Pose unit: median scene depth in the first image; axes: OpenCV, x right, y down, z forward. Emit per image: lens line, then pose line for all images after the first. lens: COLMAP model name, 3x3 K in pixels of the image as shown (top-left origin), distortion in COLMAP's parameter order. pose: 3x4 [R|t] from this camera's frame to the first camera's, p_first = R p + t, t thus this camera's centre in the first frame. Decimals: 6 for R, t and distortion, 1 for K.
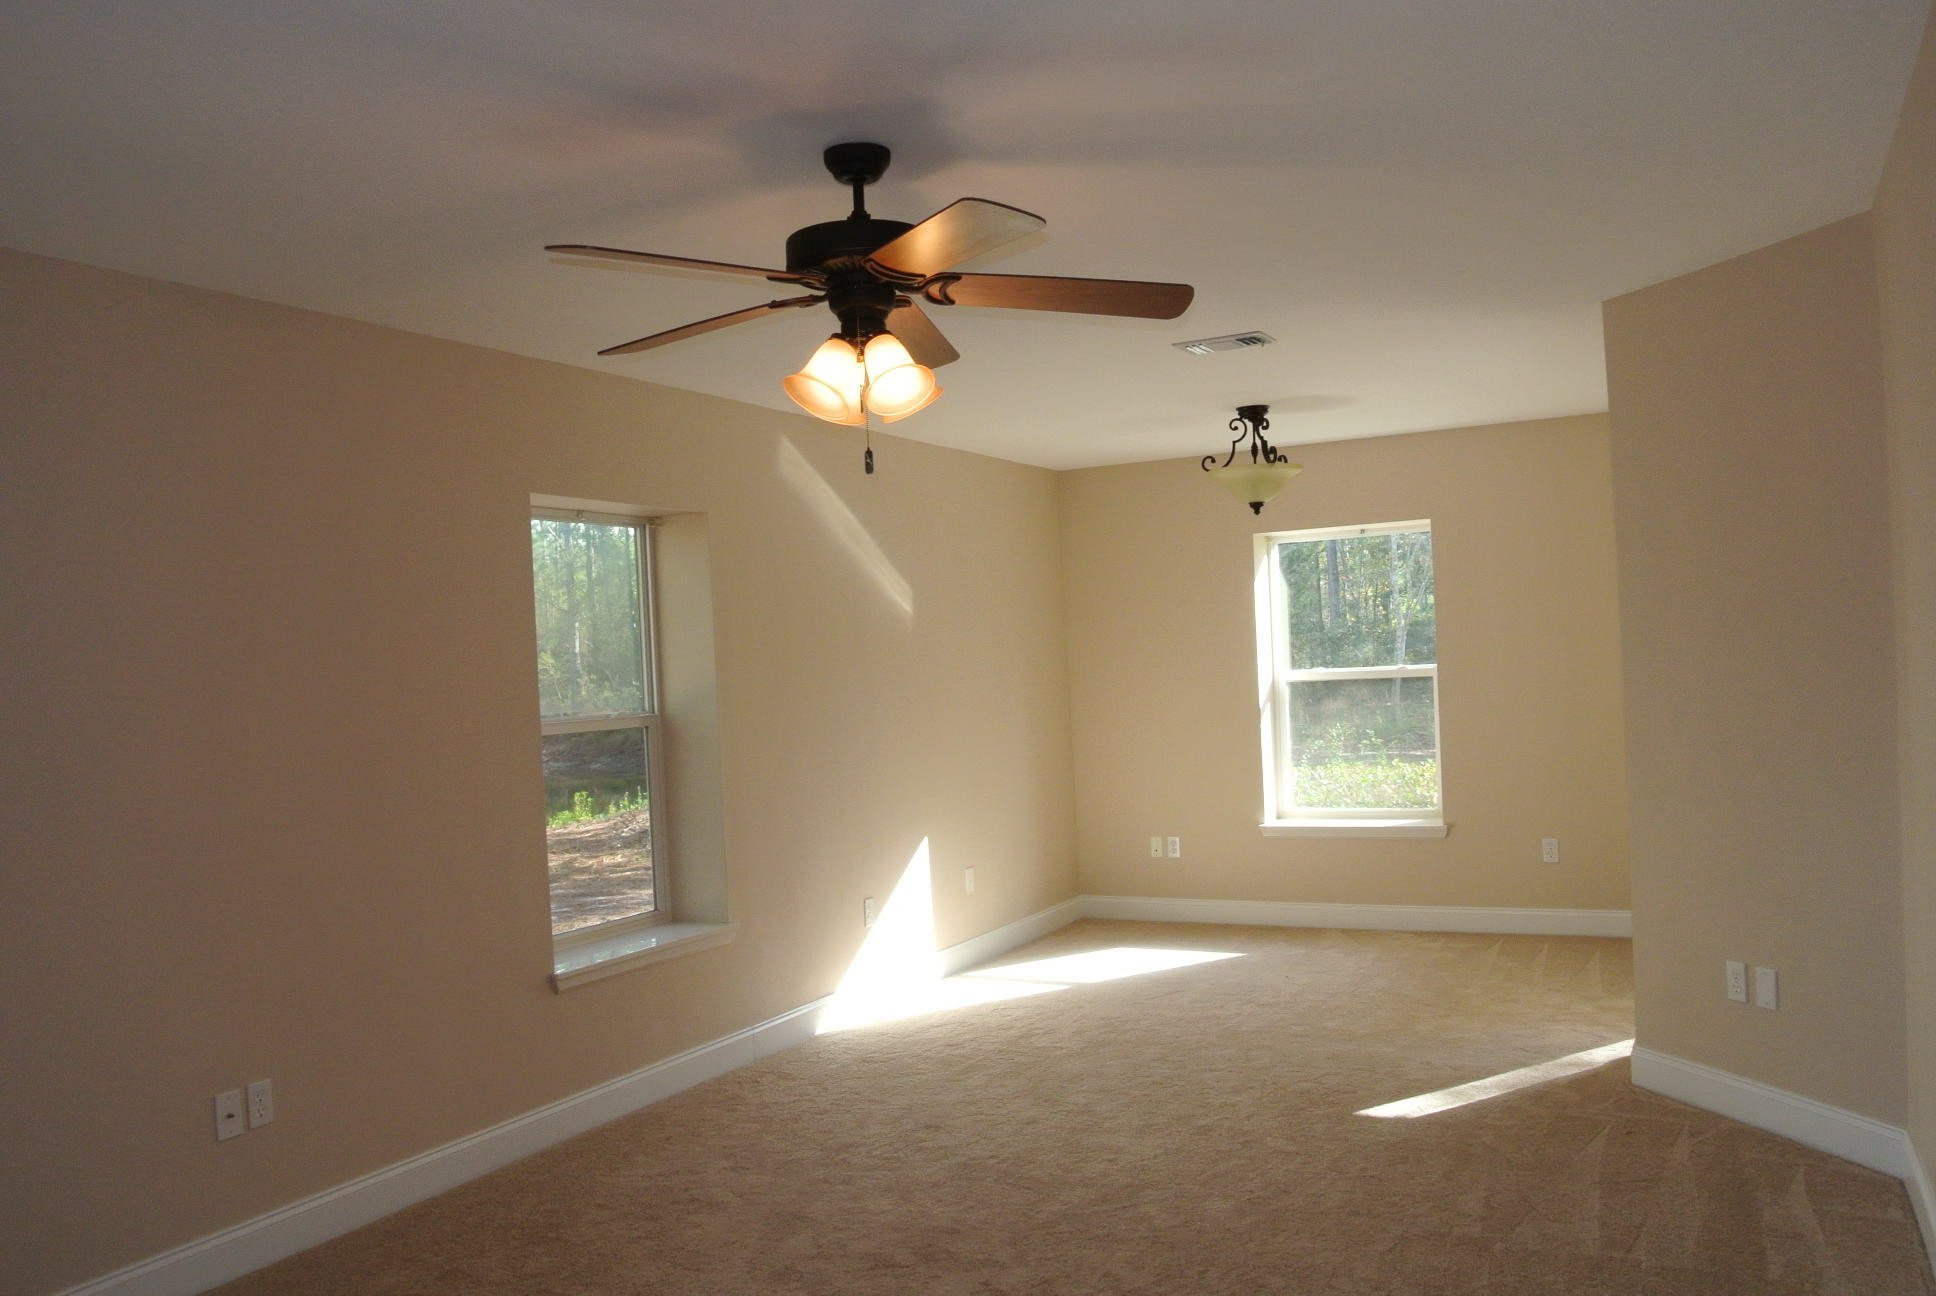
lens RADIAL K [[1489.6, 0, 966.9], [0, 1489.6, 655.6], [0, 0, 1]] dist [-0.093162, 0.036177]
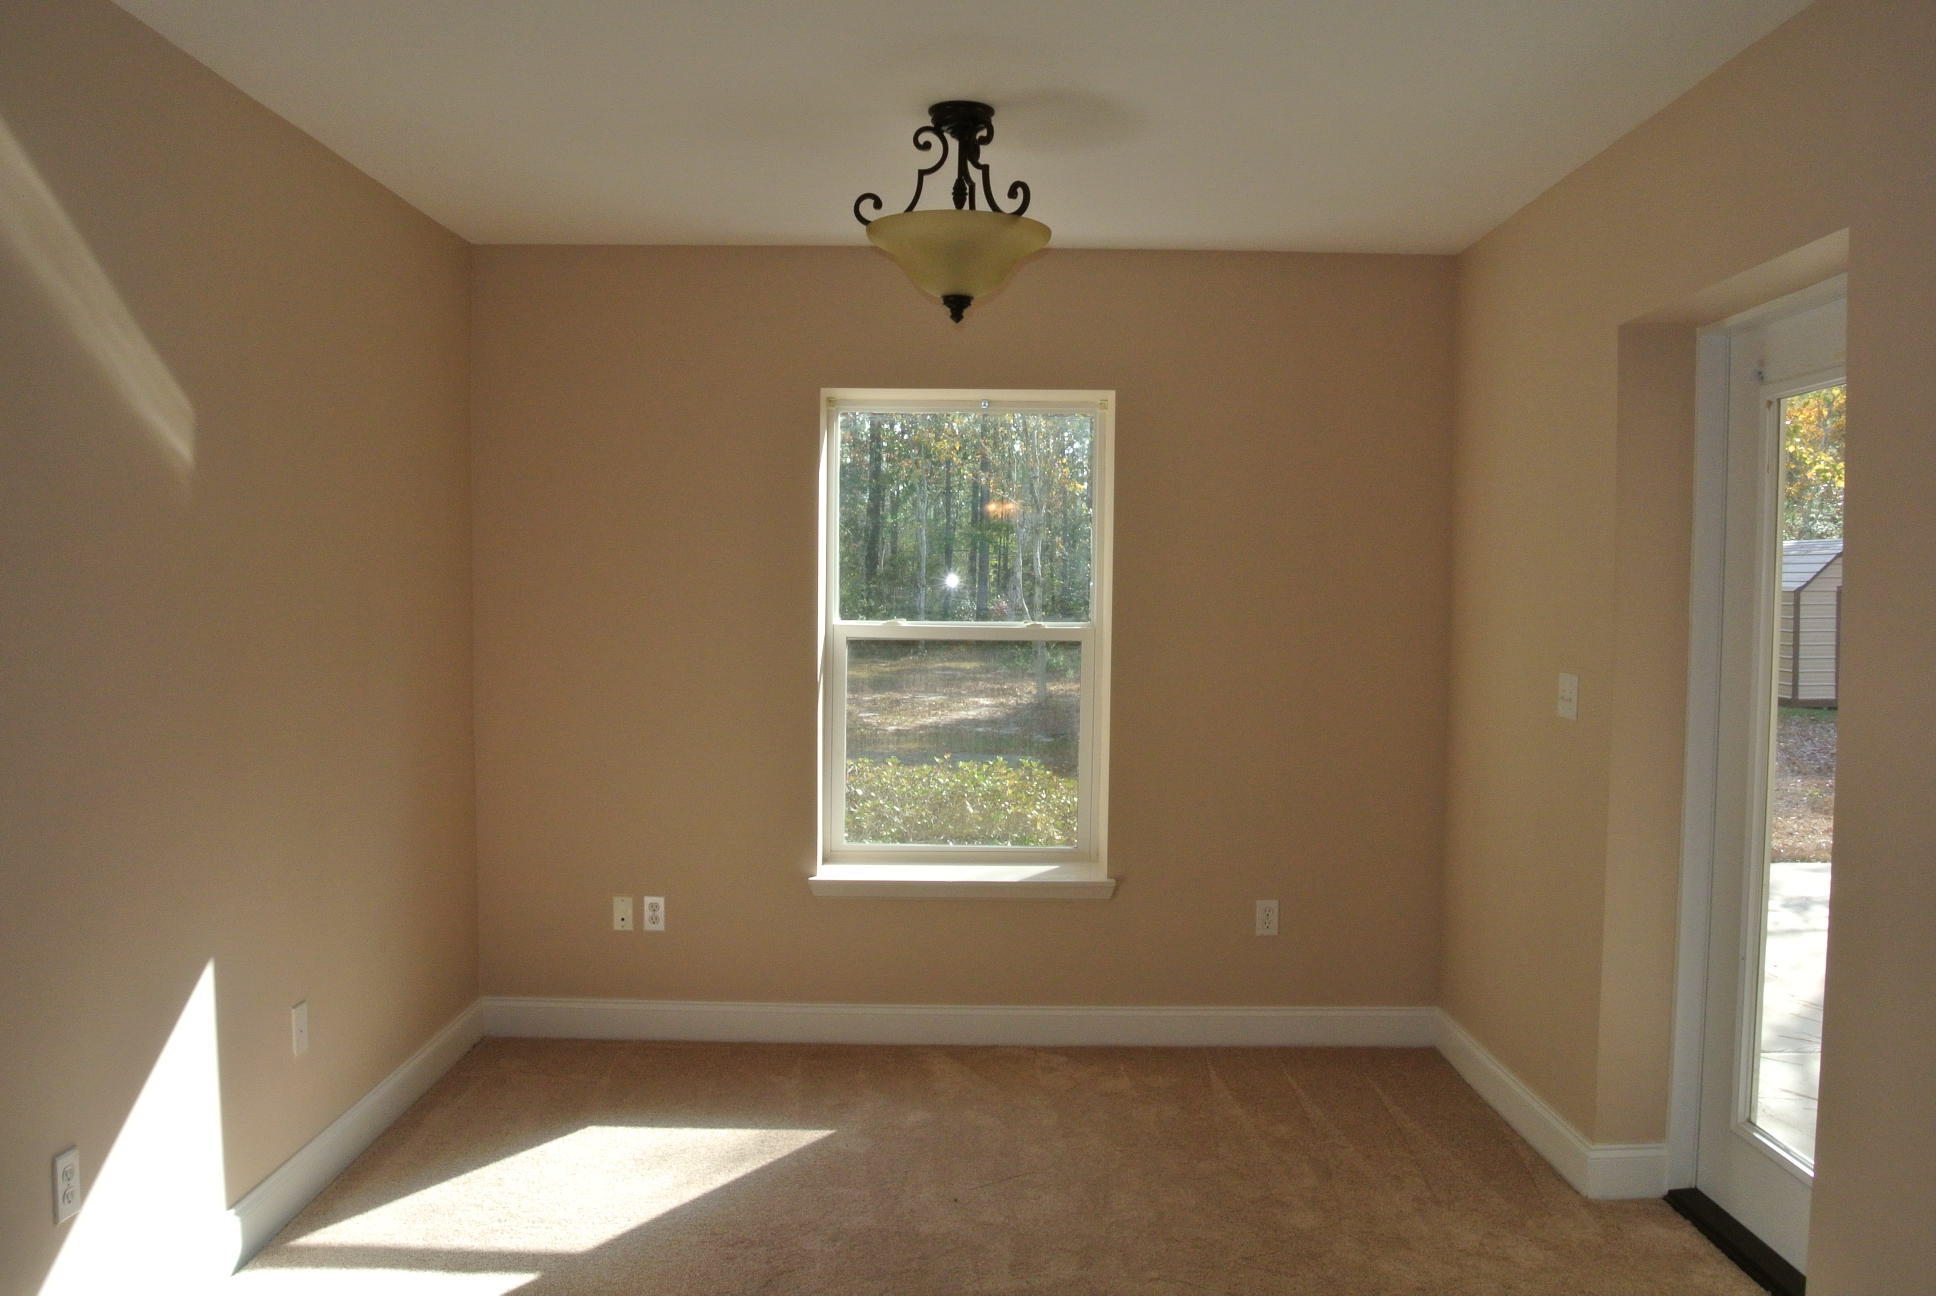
lens RADIAL K [[1489.6, 0, 966.9], [0, 1489.6, 655.6], [0, 0, 1]] dist [-0.093162, 0.036177]
pose [[0.882694, 0.032214, 0.468842, -0.032356], [-0.052211, 0.998194, 0.029711, 0.003900], [-0.467038, -0.050705, 0.882782, 0.486470]]
